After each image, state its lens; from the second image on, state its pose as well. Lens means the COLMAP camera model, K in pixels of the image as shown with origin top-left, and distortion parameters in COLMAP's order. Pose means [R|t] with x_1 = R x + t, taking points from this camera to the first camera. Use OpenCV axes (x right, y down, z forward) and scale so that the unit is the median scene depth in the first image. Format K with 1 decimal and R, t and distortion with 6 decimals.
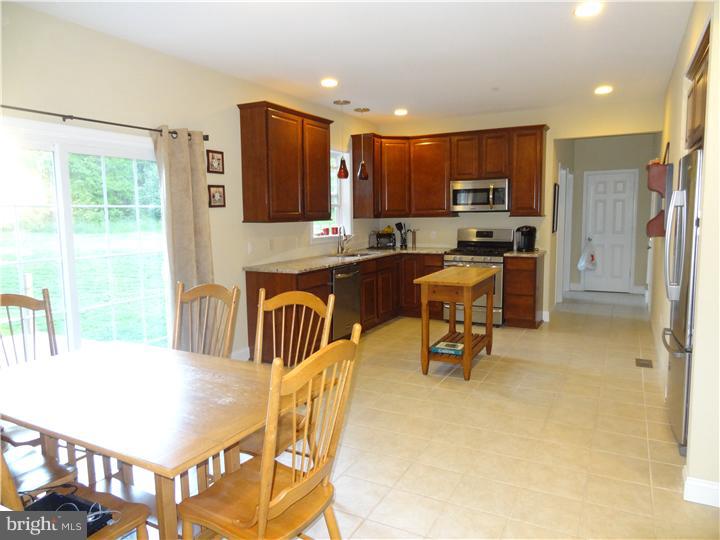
lens RADIAL K [[501.8, 0, 360.0], [0, 501.8, 270.0], [0, 0, 1]] dist [-0.006619, -0.001722]
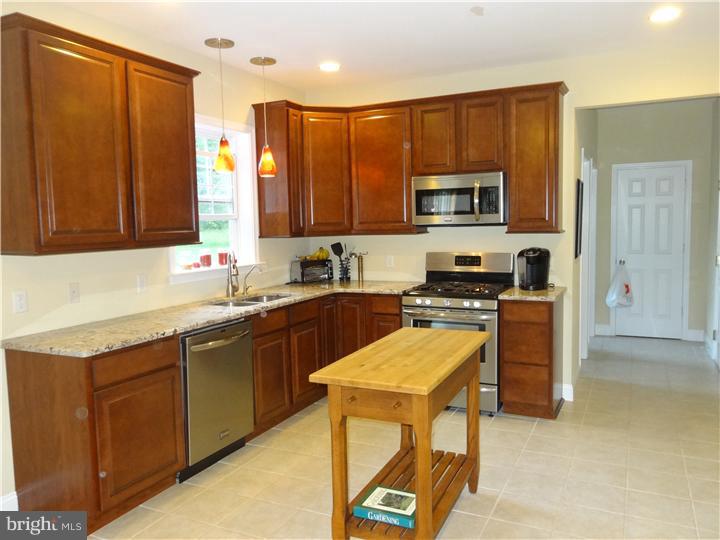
lens RADIAL K [[569.0, 0, 360.0], [0, 569.0, 270.0], [0, 0, 1]] dist [-0.005067, -0.002324]
pose [[0.999346, -0.011153, 0.034386, 0.091894], [0.012143, 0.999514, -0.028700, -0.042923], [-0.034049, 0.029099, 0.998996, 0.304070]]
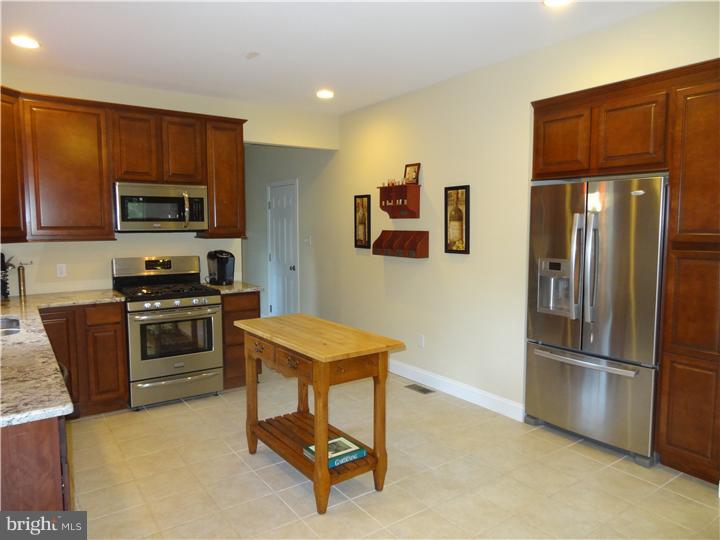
lens RADIAL K [[501.8, 0, 360.0], [0, 501.8, 270.0], [0, 0, 1]] dist [-0.006619, -0.001722]
pose [[0.447507, -0.067301, 0.891744, -0.241641], [0.098836, 0.994778, 0.025478, -0.056971], [-0.888802, 0.076735, 0.451821, 0.472156]]
